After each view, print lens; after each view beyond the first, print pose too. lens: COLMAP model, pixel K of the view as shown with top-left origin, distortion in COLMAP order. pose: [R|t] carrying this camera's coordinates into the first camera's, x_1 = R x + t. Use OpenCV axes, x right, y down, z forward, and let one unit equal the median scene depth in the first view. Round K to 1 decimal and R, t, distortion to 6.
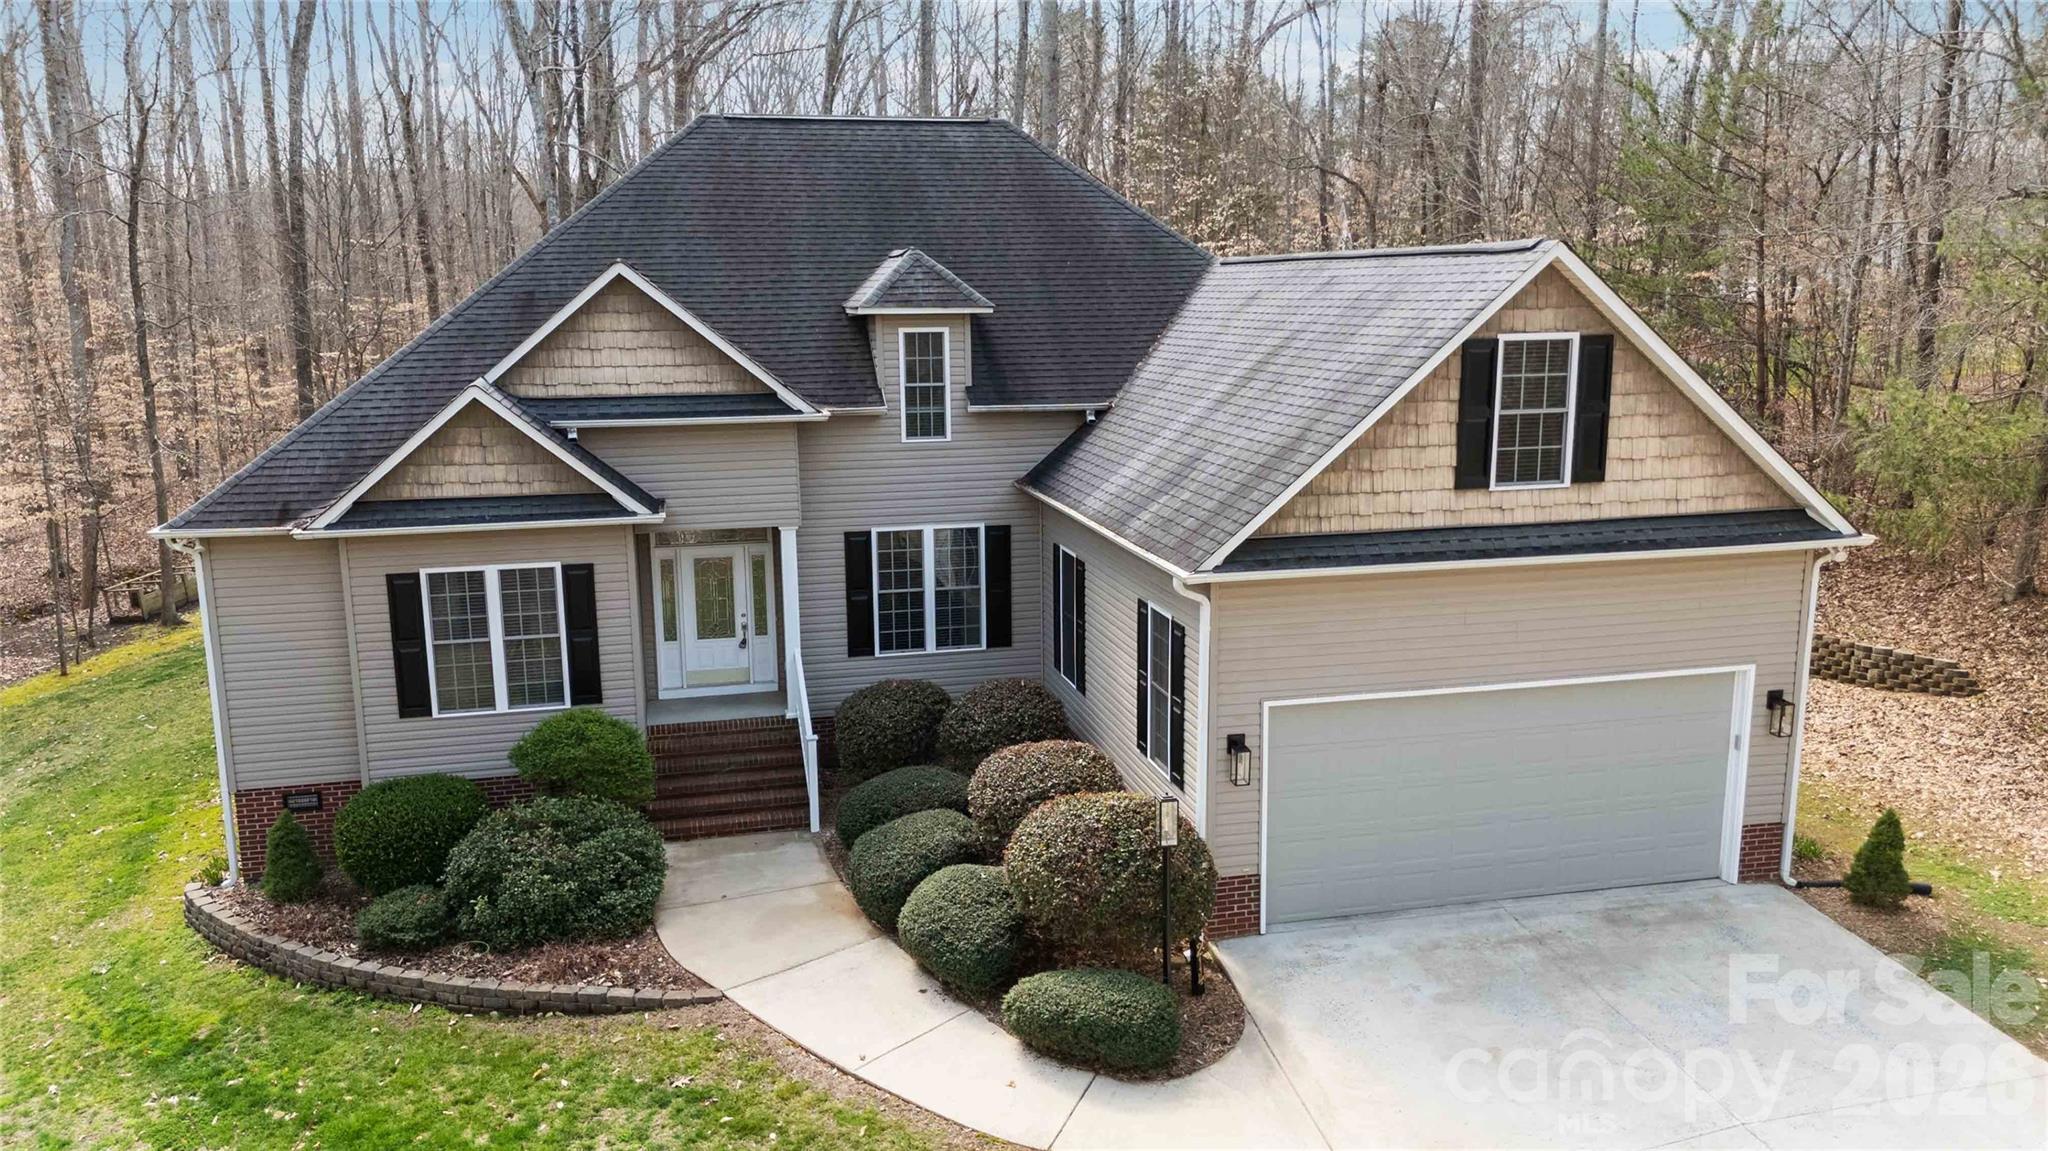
lens RADIAL K [[1514.8, 0, 1034.7], [0, 1514.8, 584.5], [0, 0, 1]] dist [0.073060, -0.070213]
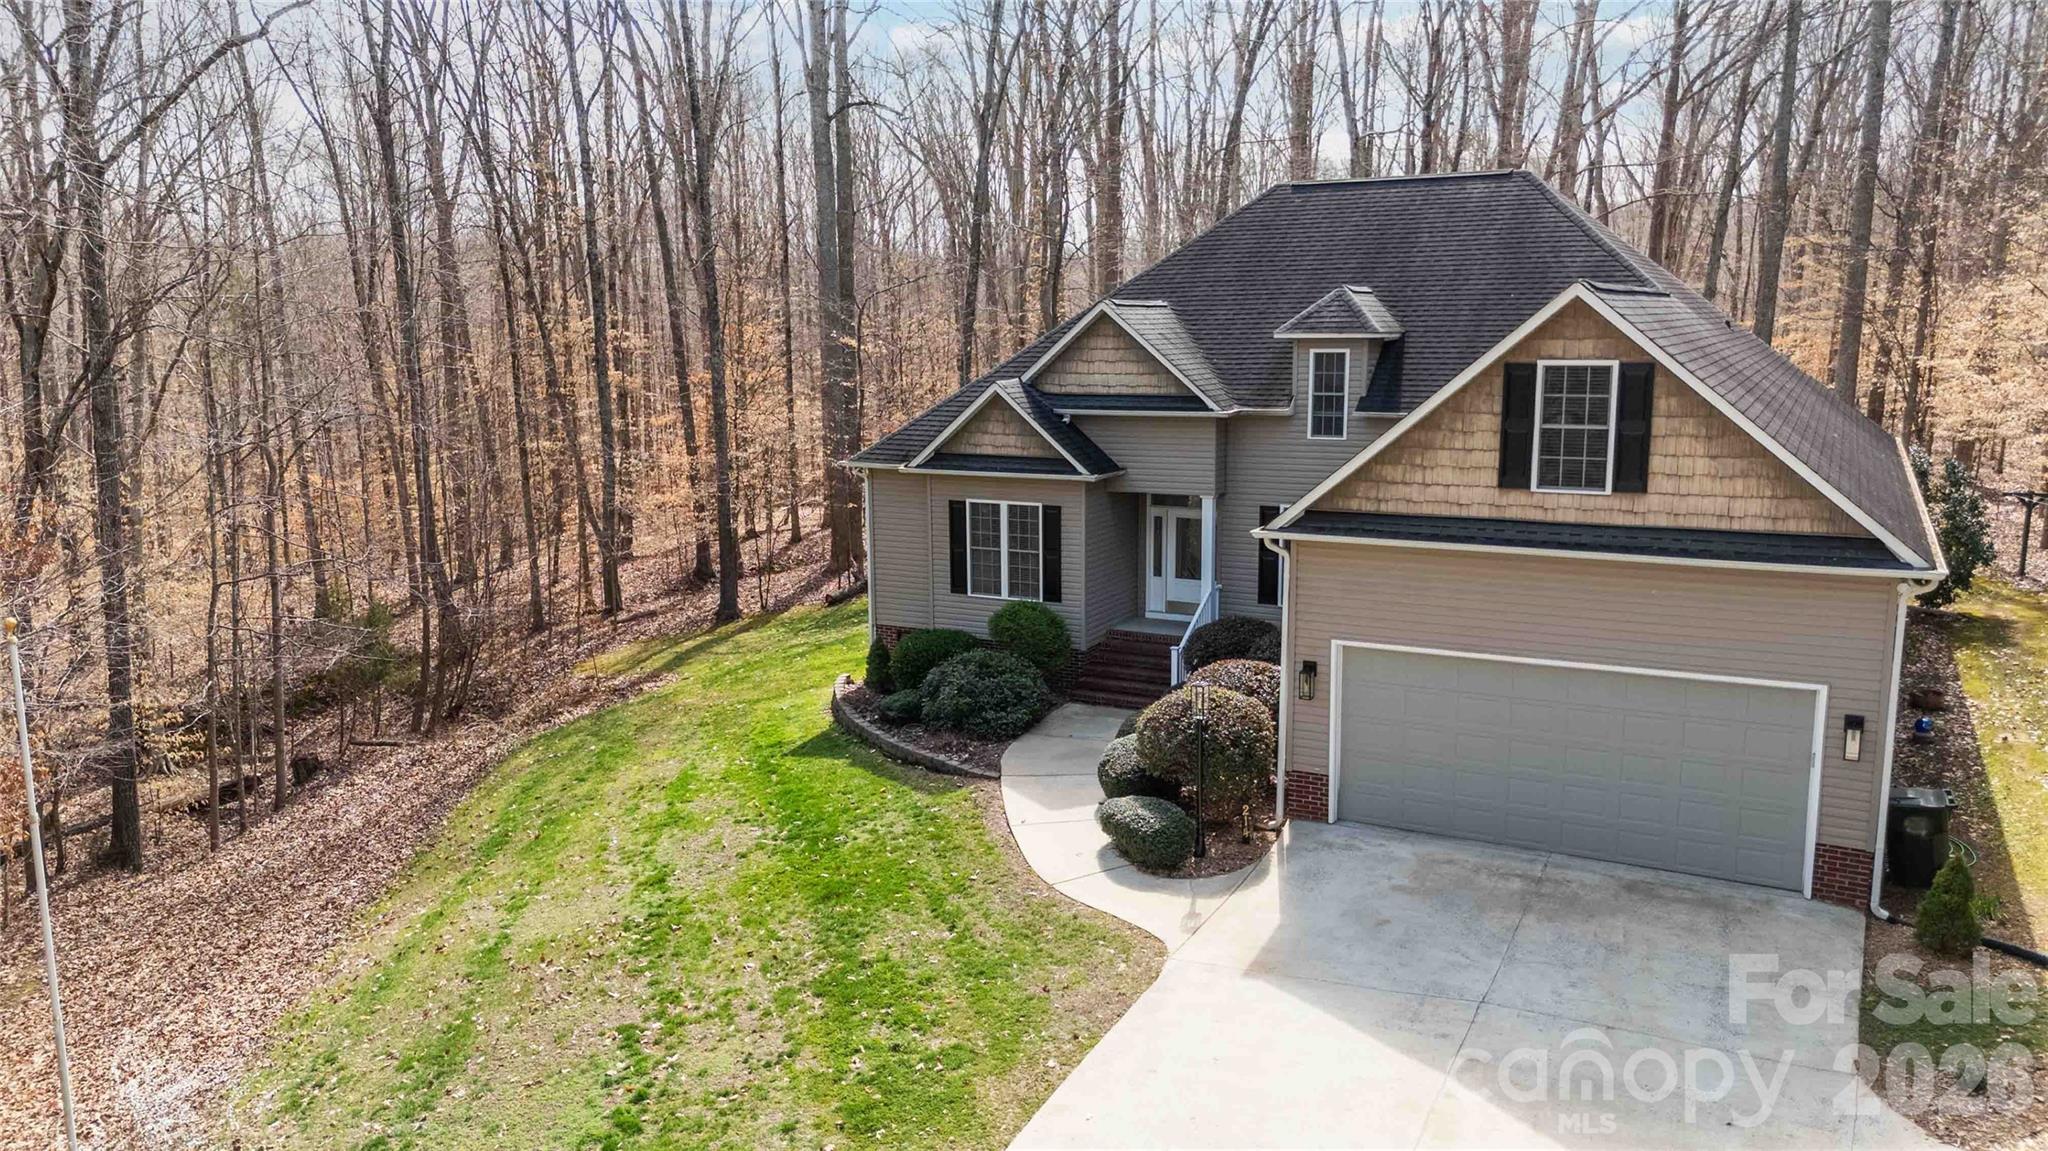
lens RADIAL K [[1514.8, 0, 1025.5], [0, 1514.8, 583.9], [0, 0, 1]] dist [0.073060, -0.070213]
pose [[0.748859, 0.118610, -0.652029, 0.679388], [-0.130017, 0.991029, 0.030952, 0.021048], [0.649850, 0.061596, 0.757562, -0.131143]]
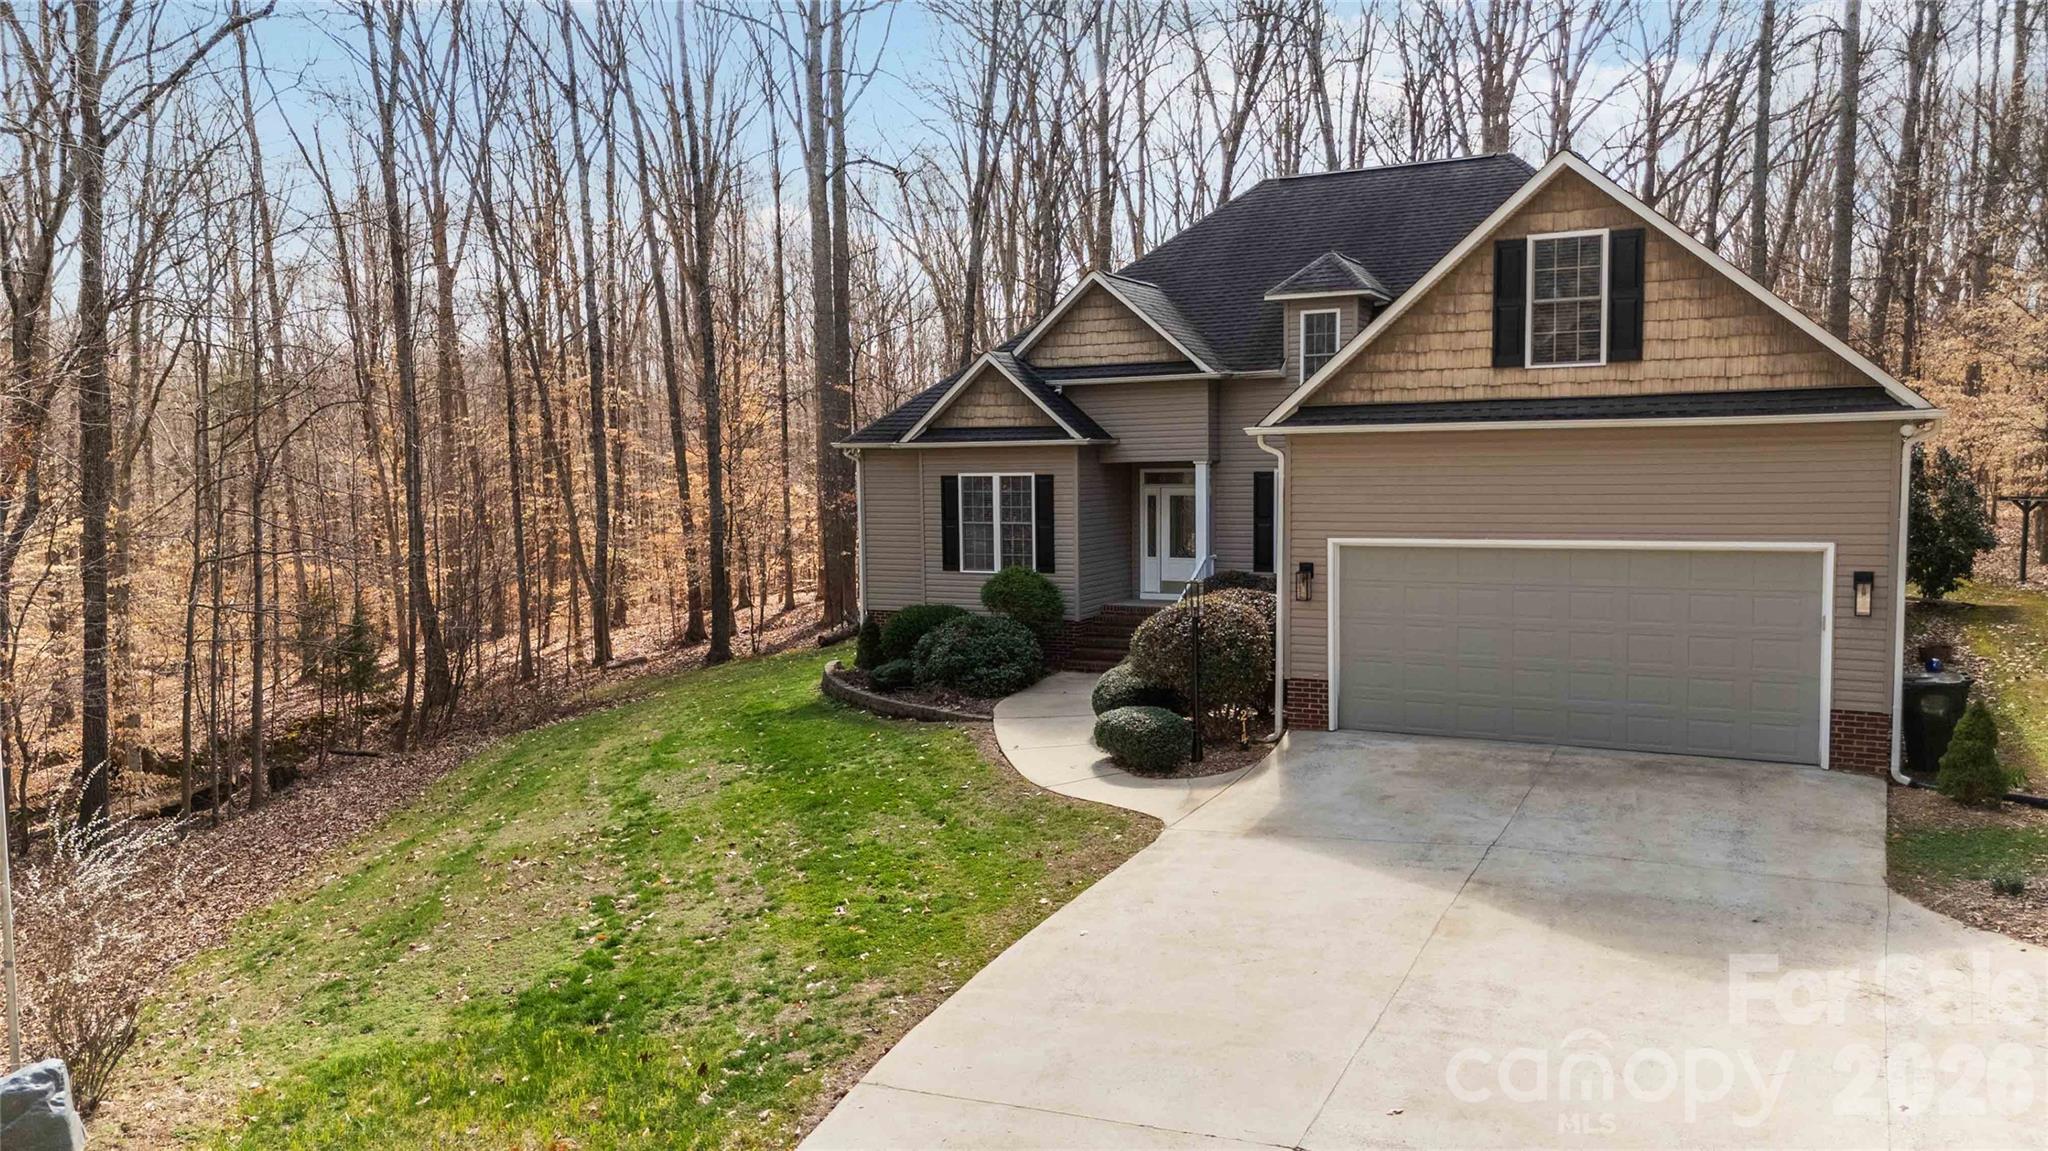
lens RADIAL K [[1514.8, 0, 1024.4], [0, 1514.8, 582.2], [0, 0, 1]] dist [0.073060, -0.070213]
pose [[0.750378, 0.051943, -0.658965, 0.685286], [-0.125517, 0.989967, -0.064895, 0.195907], [0.648983, 0.131408, 0.749369, -0.098070]]
